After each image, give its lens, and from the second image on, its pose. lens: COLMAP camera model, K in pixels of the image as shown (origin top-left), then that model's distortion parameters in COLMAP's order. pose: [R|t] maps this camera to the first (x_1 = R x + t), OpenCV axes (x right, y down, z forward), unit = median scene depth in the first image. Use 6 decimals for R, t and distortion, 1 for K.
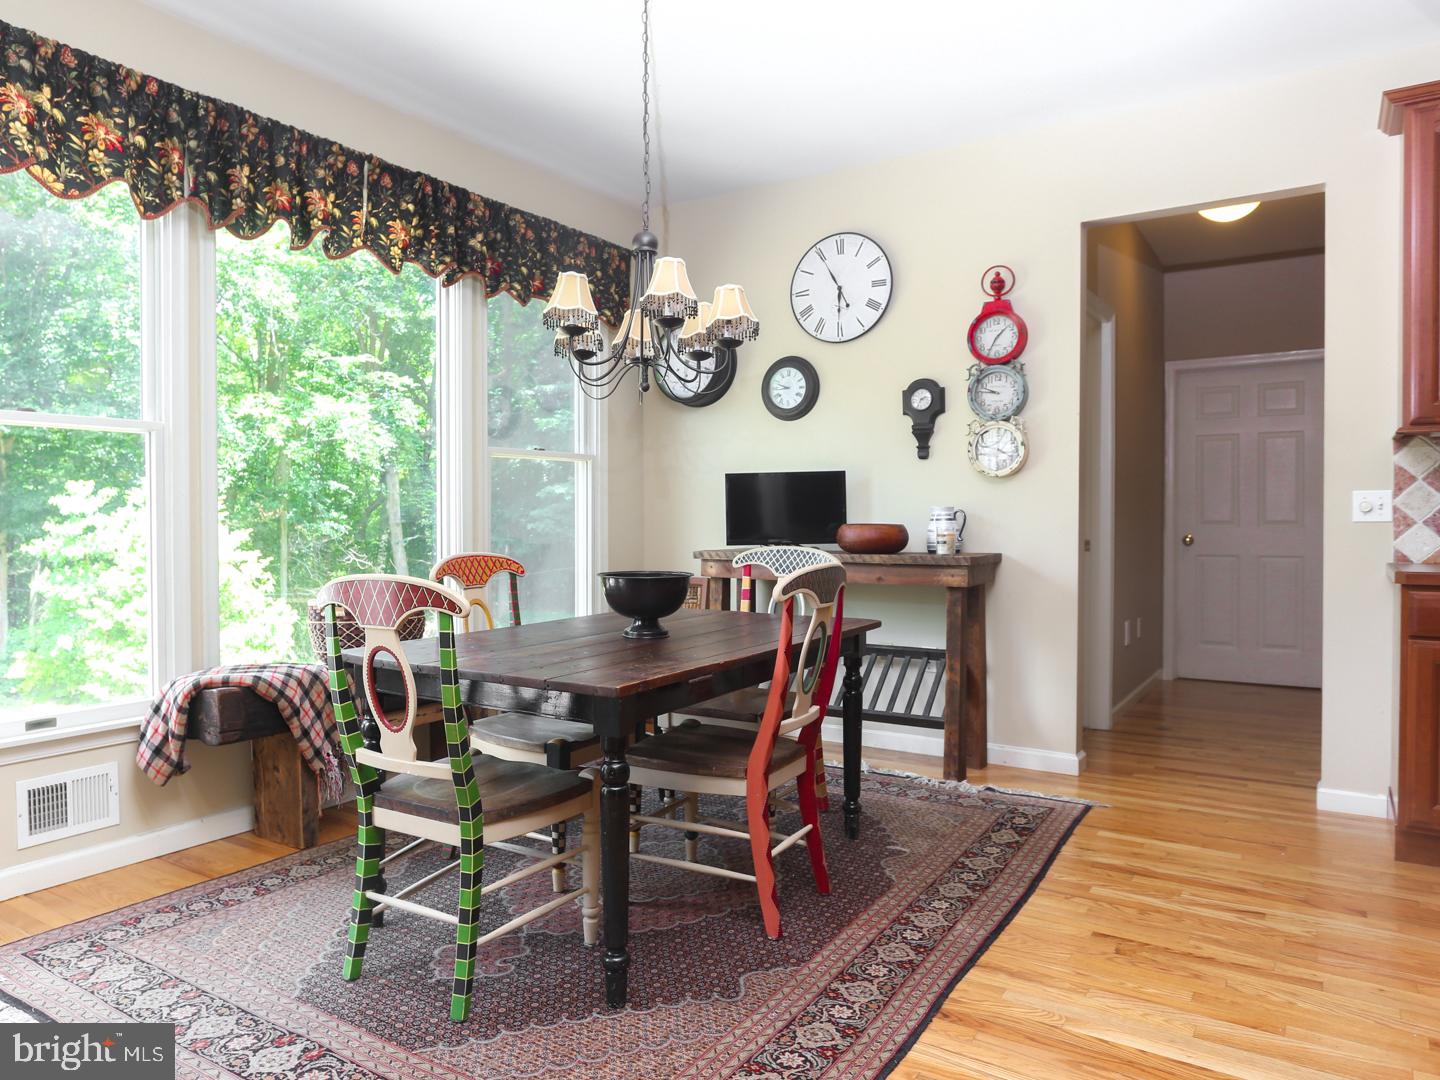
lens RADIAL K [[1024.7, 0, 643.7], [0, 1024.7, 527.2], [0, 0, 1]] dist [-0.023188, 0.004838]
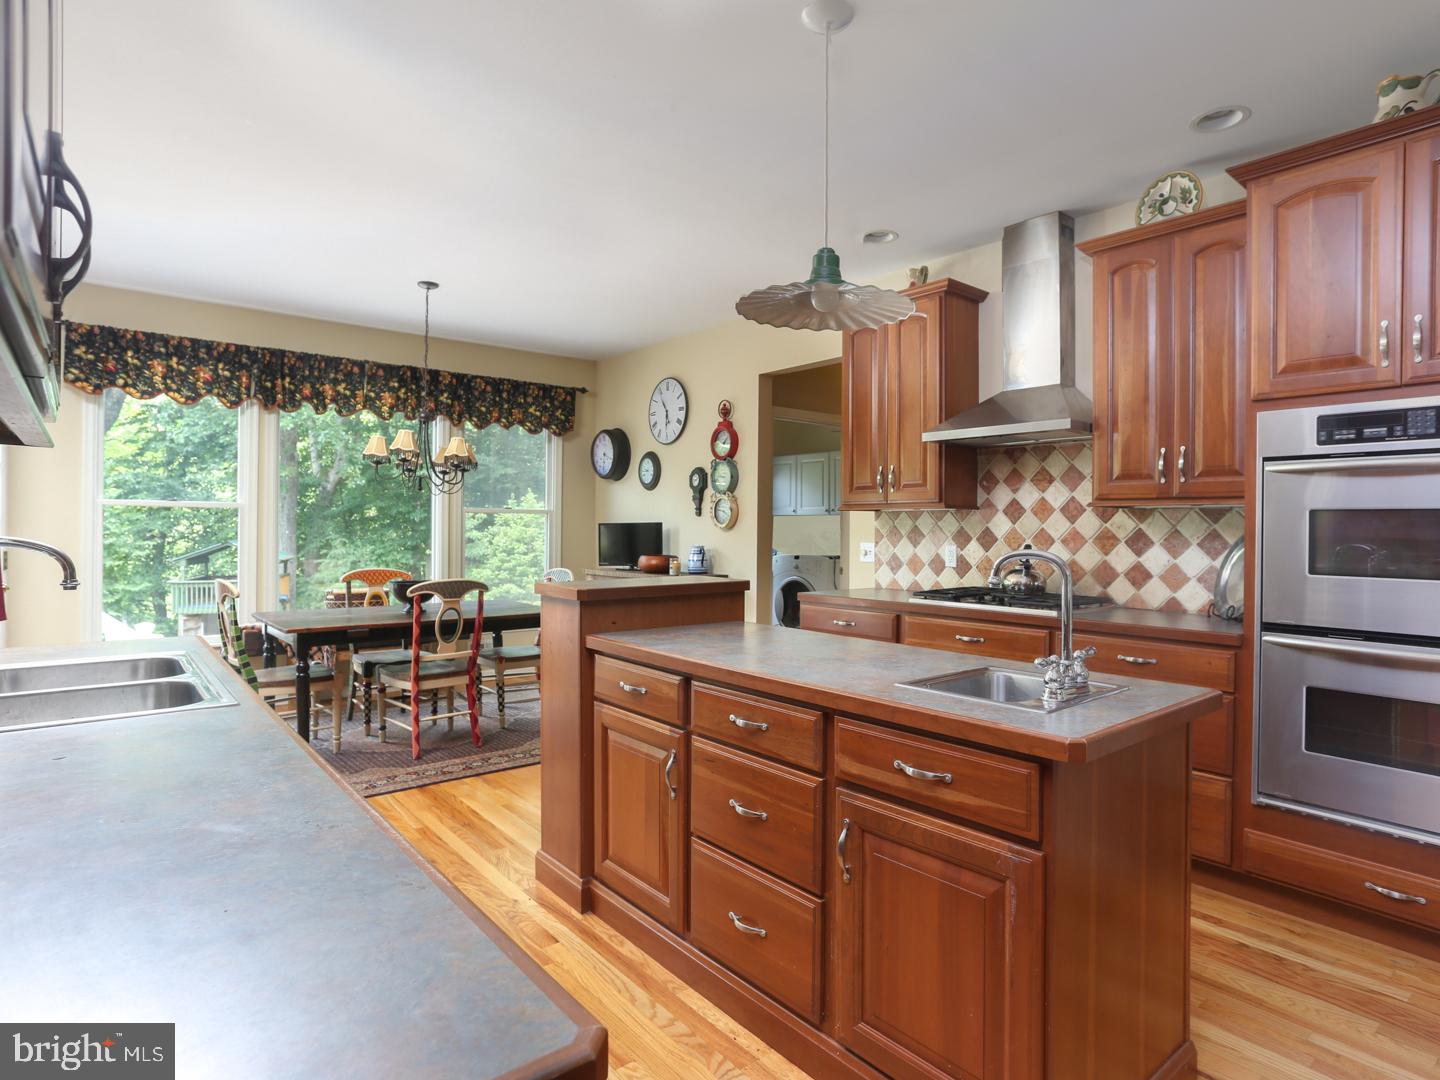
lens RADIAL K [[801.8, 0, 735.4], [0, 801.8, 529.6], [0, 0, 1]] dist [-0.038080, 0.016801]
pose [[0.968216, 0.010574, -0.249890, 0.805417], [-0.013718, 0.999847, -0.010843, -0.039039], [0.249737, 0.013927, 0.968213, -0.288036]]
